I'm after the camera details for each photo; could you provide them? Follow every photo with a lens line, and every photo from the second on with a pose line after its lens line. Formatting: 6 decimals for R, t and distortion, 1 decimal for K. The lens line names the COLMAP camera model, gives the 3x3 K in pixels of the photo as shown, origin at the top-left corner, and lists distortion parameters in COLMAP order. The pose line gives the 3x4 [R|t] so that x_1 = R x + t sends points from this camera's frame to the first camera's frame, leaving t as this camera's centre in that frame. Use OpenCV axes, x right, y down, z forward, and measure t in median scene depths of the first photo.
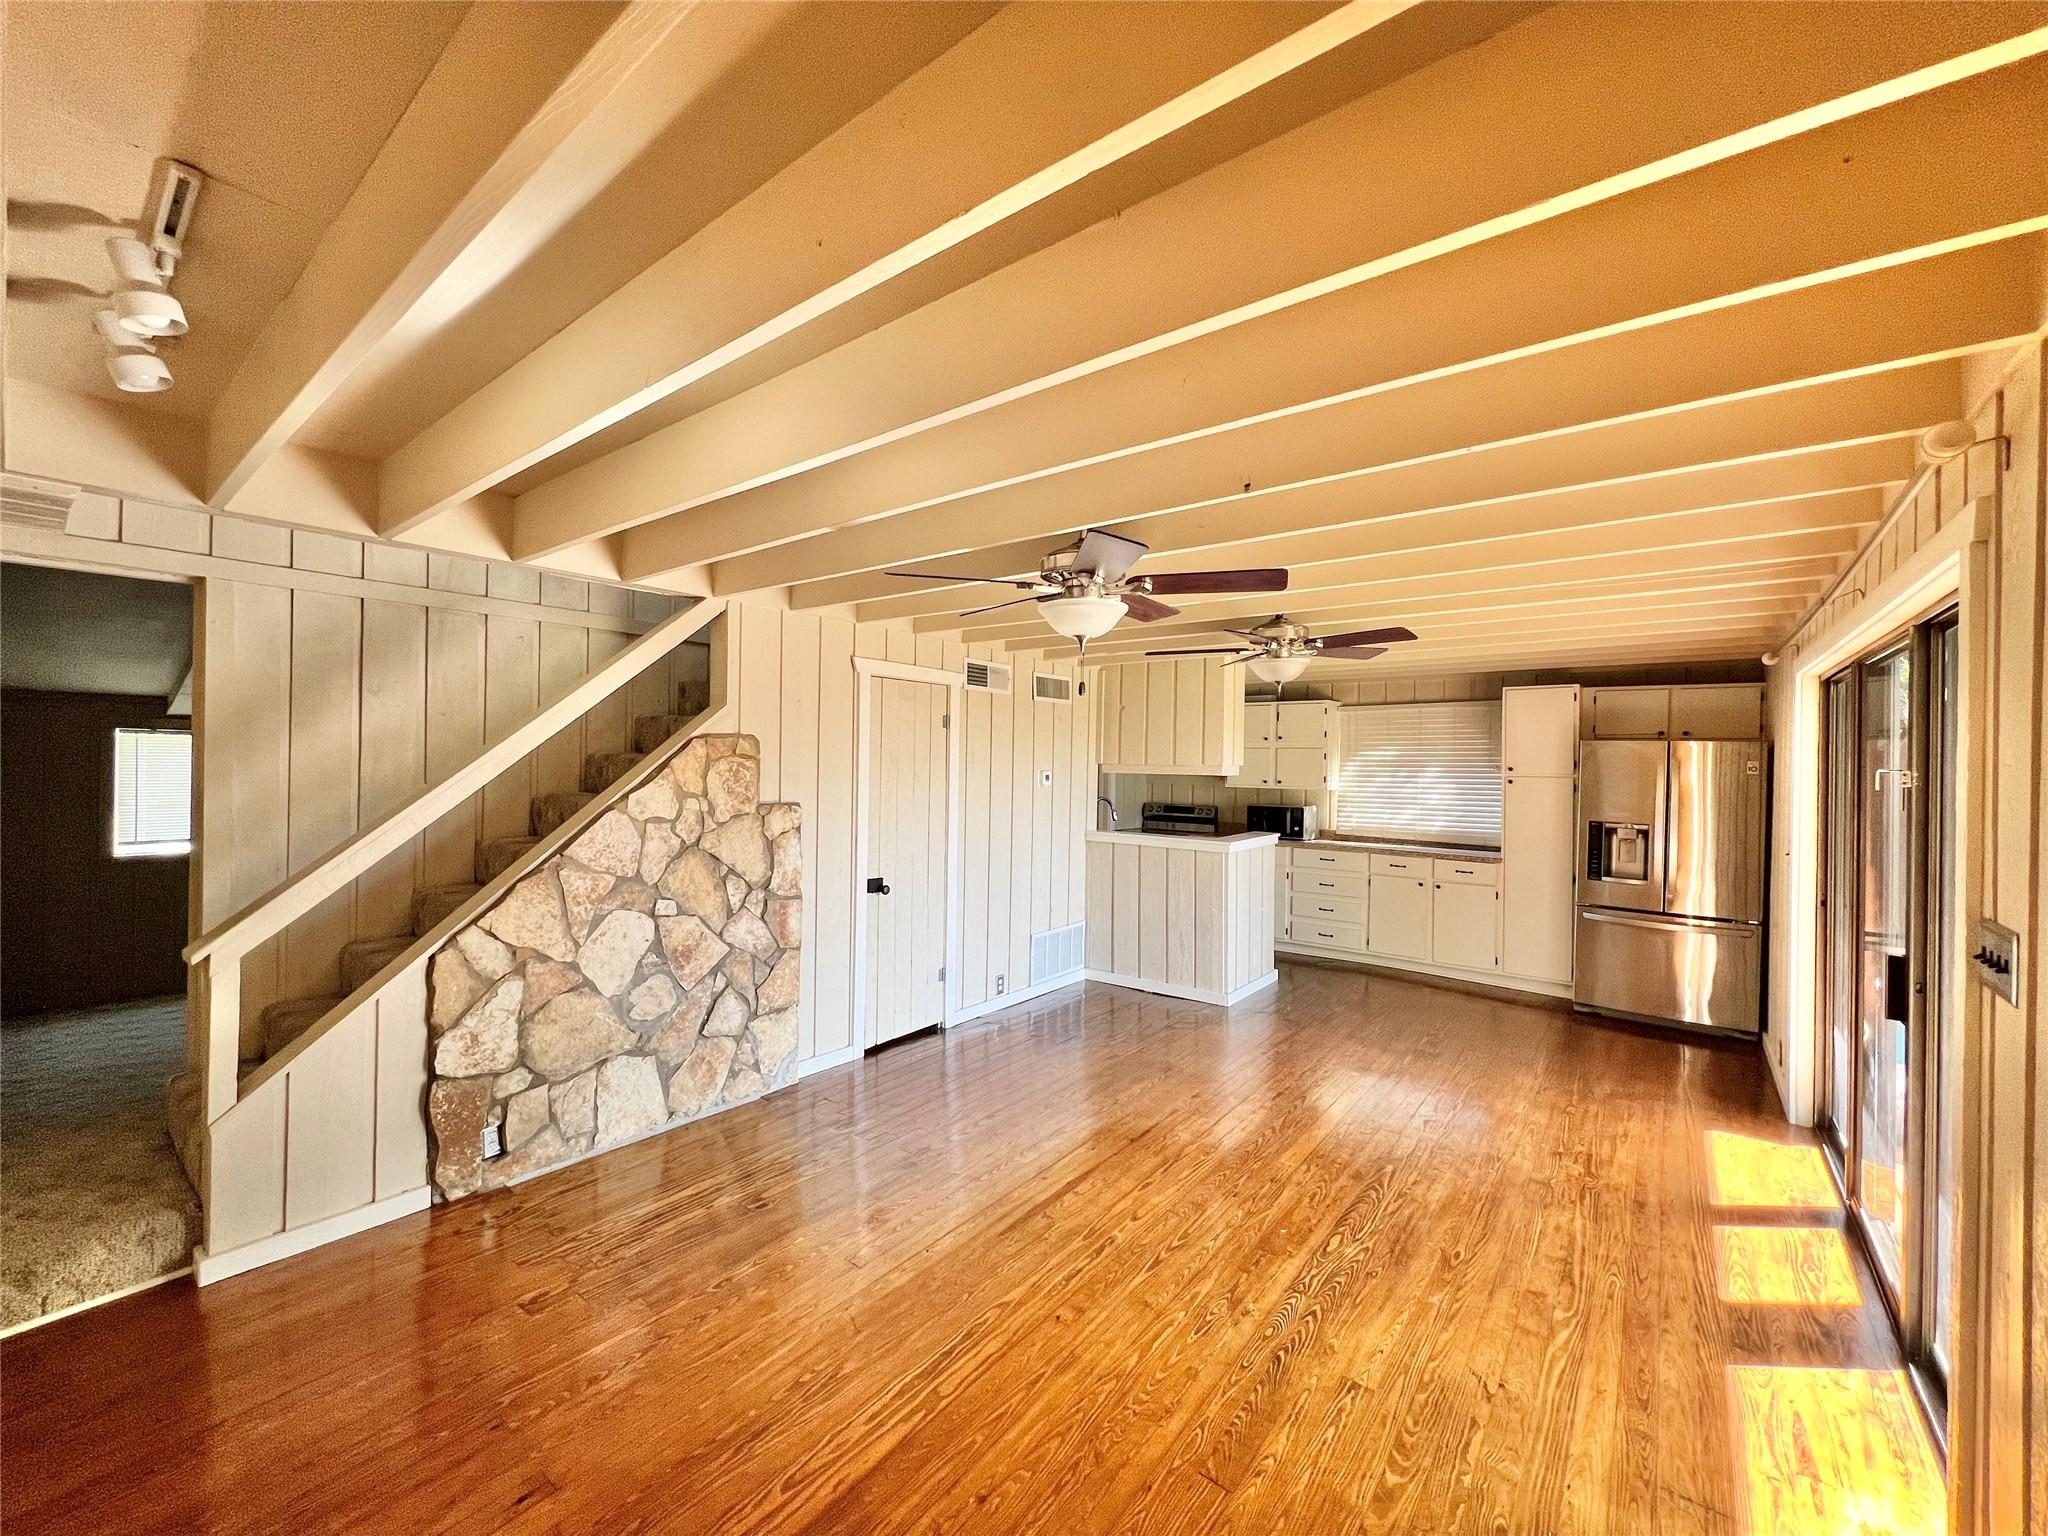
lens RADIAL K [[824.1, 0, 1020.0], [0, 824.1, 761.1], [0, 0, 1]] dist [-0.003076, 0.001036]
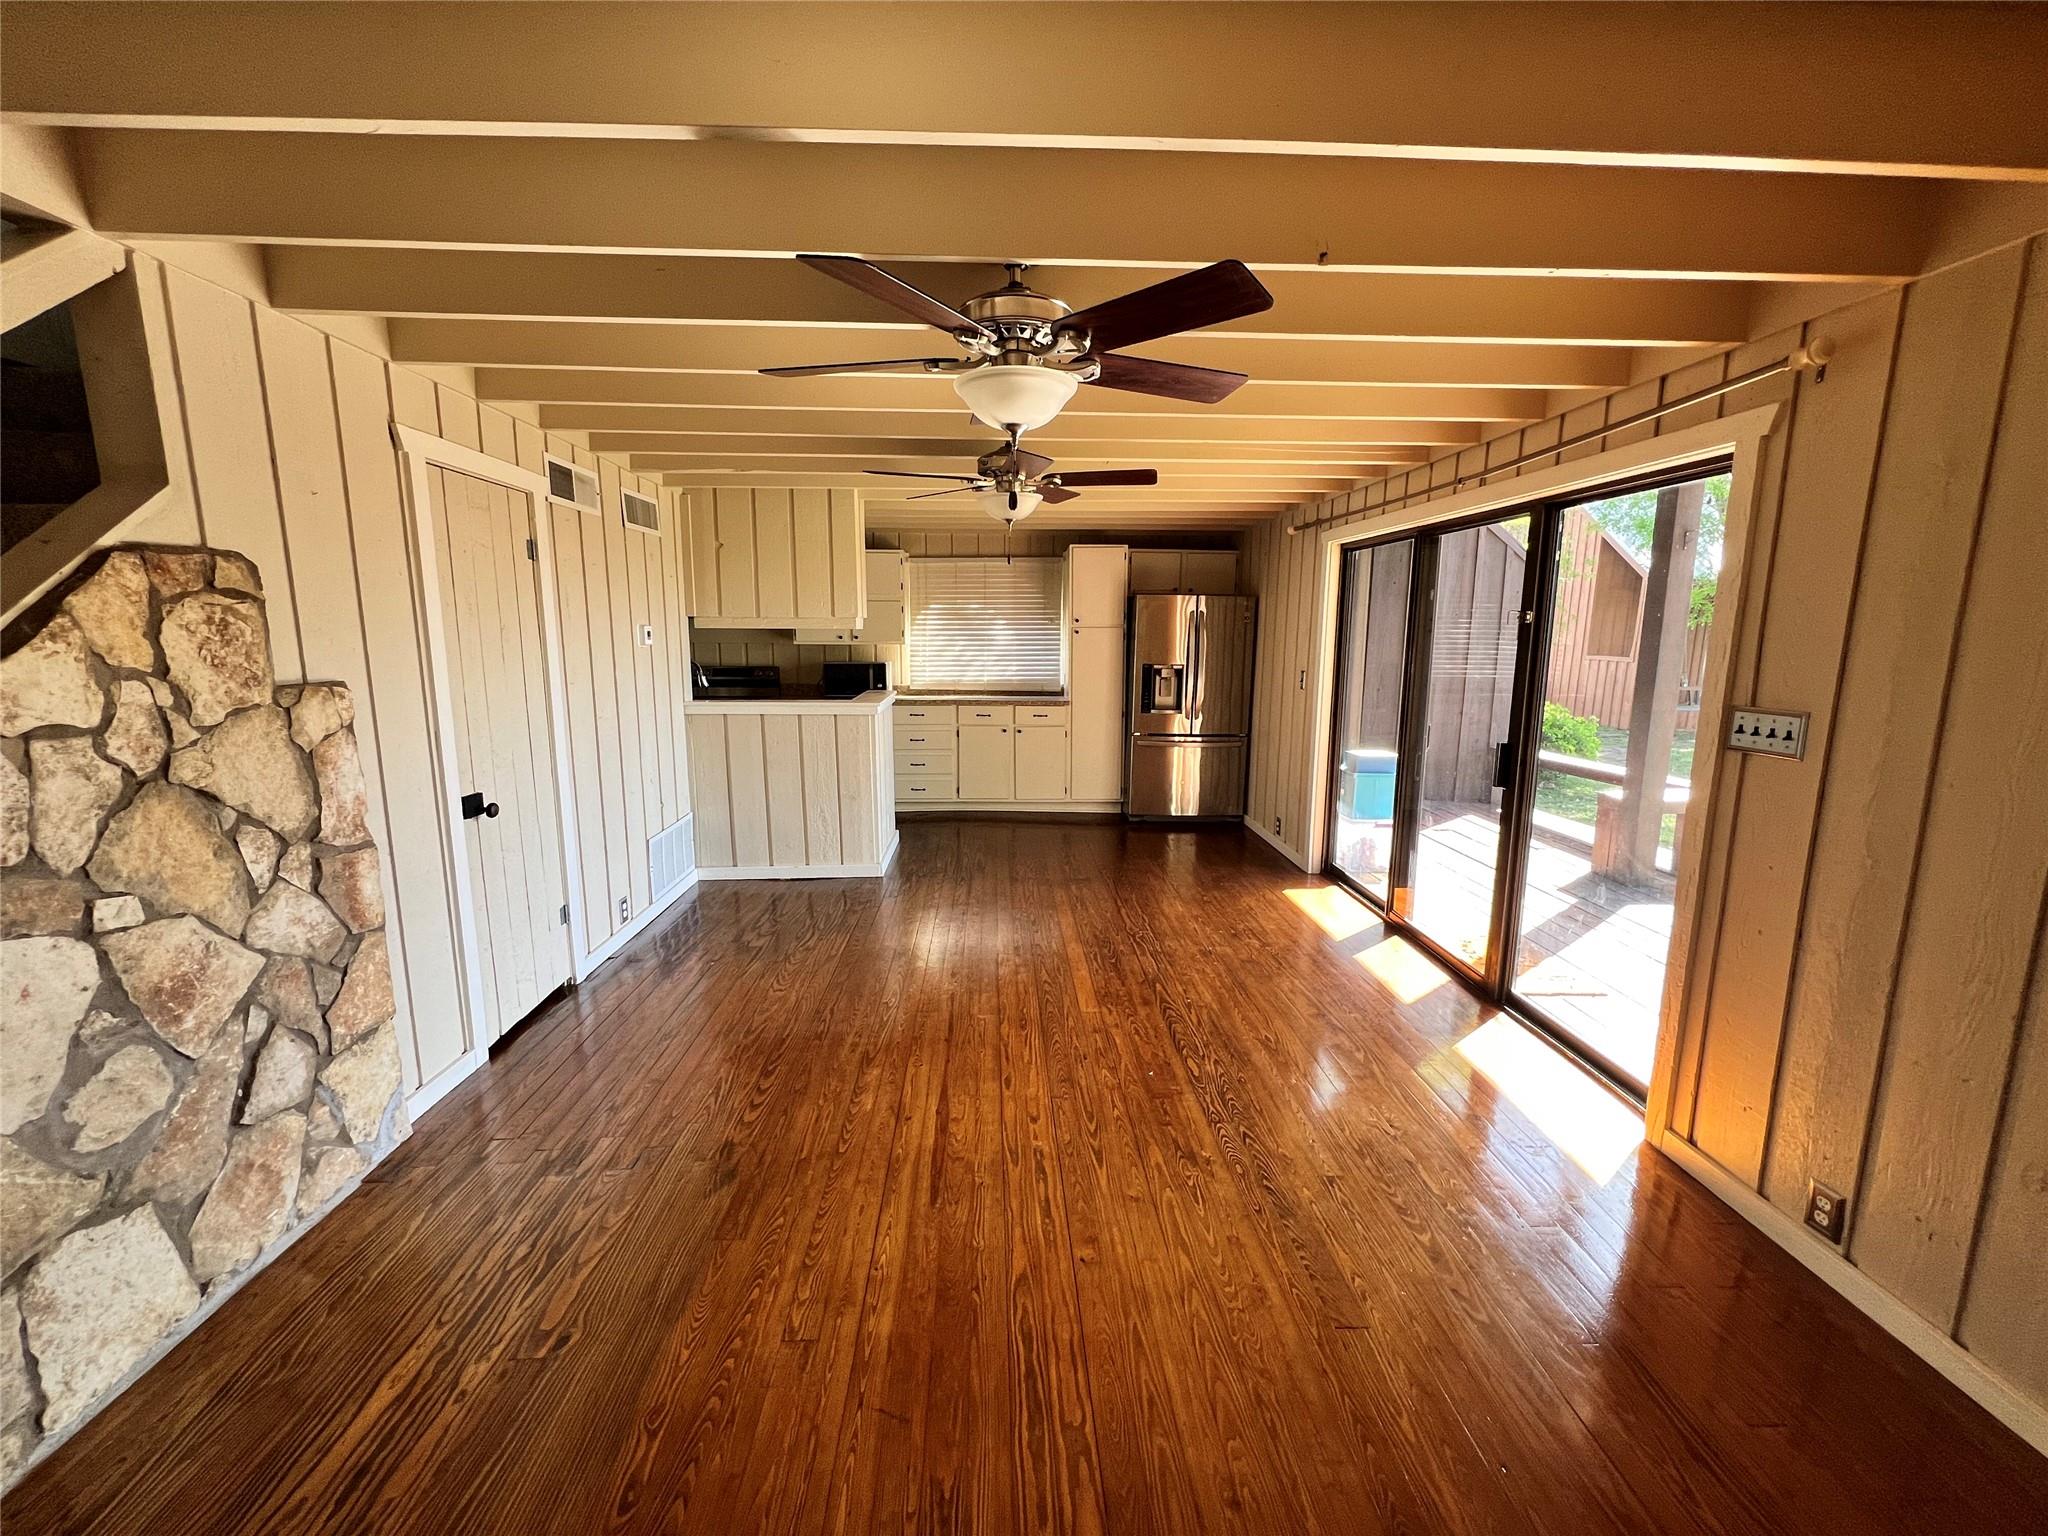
lens RADIAL K [[824.1, 0, 1020.7], [0, 824.1, 765.2], [0, 0, 1]] dist [-0.003076, 0.001036]
pose [[0.757916, -0.117642, 0.641657, -0.303158], [0.005804, 0.984782, 0.173695, 0.013154], [-0.652327, -0.127922, 0.747065, 0.290377]]
